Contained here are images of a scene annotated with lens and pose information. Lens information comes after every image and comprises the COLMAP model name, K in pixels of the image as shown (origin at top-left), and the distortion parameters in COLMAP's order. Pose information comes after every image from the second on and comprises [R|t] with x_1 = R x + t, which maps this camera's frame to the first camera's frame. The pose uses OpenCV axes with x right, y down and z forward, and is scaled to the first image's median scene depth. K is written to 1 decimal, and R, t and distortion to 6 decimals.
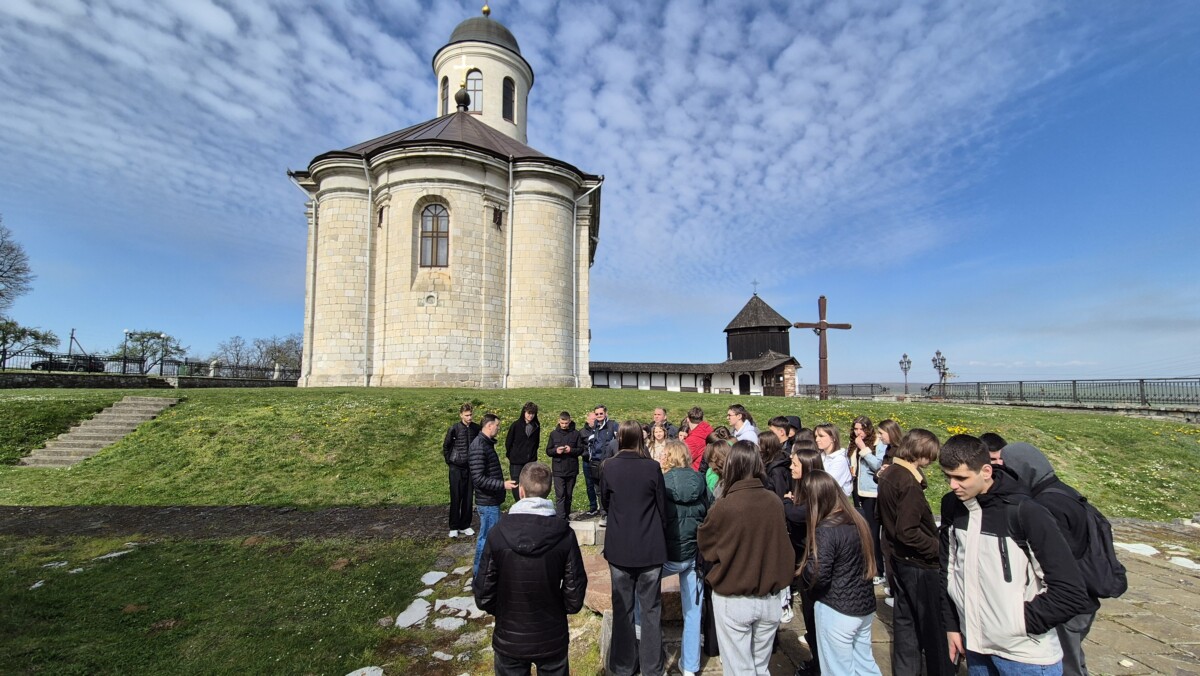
lens RADIAL K [[495.2, 0, 599.2], [0, 495.2, 347.5], [0, 0, 1]] dist [0.002288, -0.000806]
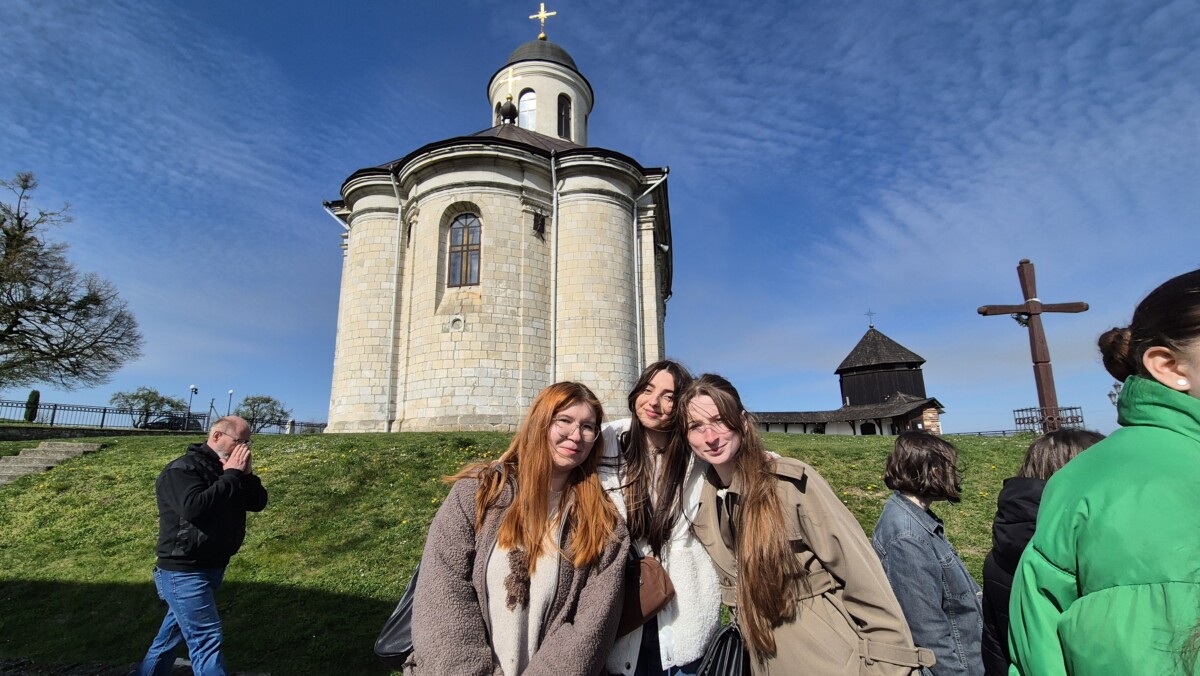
lens RADIAL K [[495.2, 0, 600.4], [0, 495.2, 345.9], [0, 0, 1]] dist [0.002288, -0.000806]
pose [[0.982017, -0.051326, -0.181684, 0.034719], [0.028376, 0.991531, -0.126733, 0.046354], [0.186650, 0.119299, 0.975156, 0.243814]]
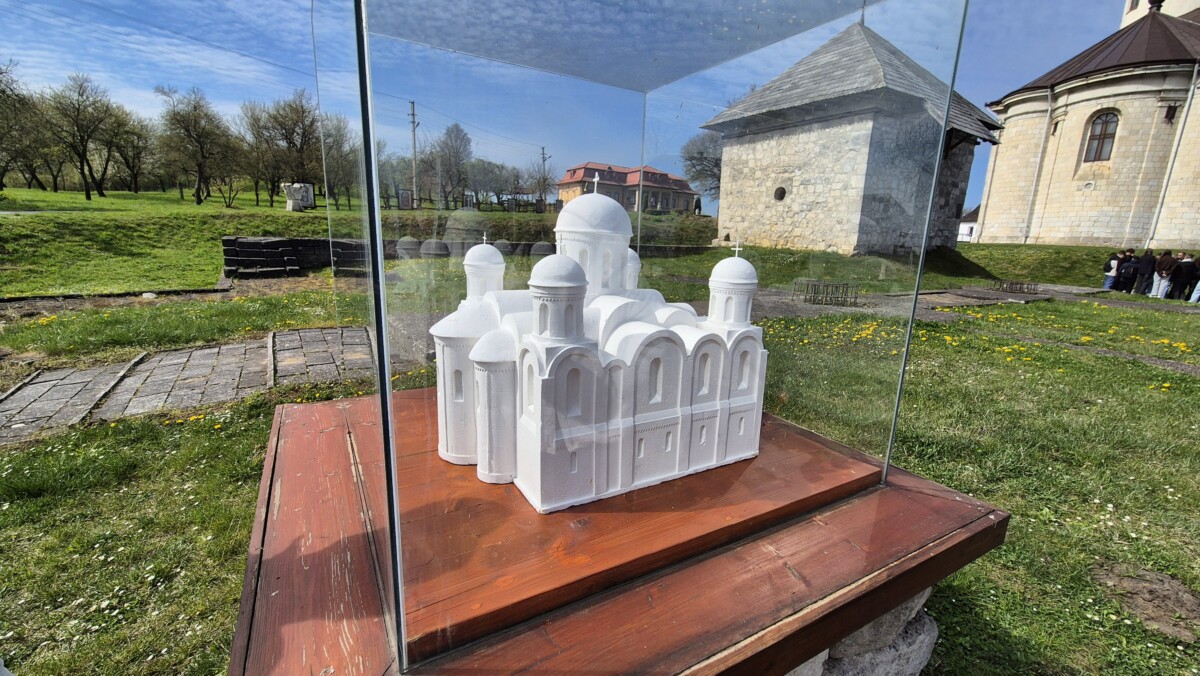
lens RADIAL K [[495.2, 0, 605.3], [0, 495.2, 341.7], [0, 0, 1]] dist [0.002288, -0.000806]
pose [[0.501912, 0.200956, -0.841250, 0.260972], [0.028221, 0.968312, 0.248145, -0.051498], [0.864458, -0.148289, 0.480336, -0.975938]]
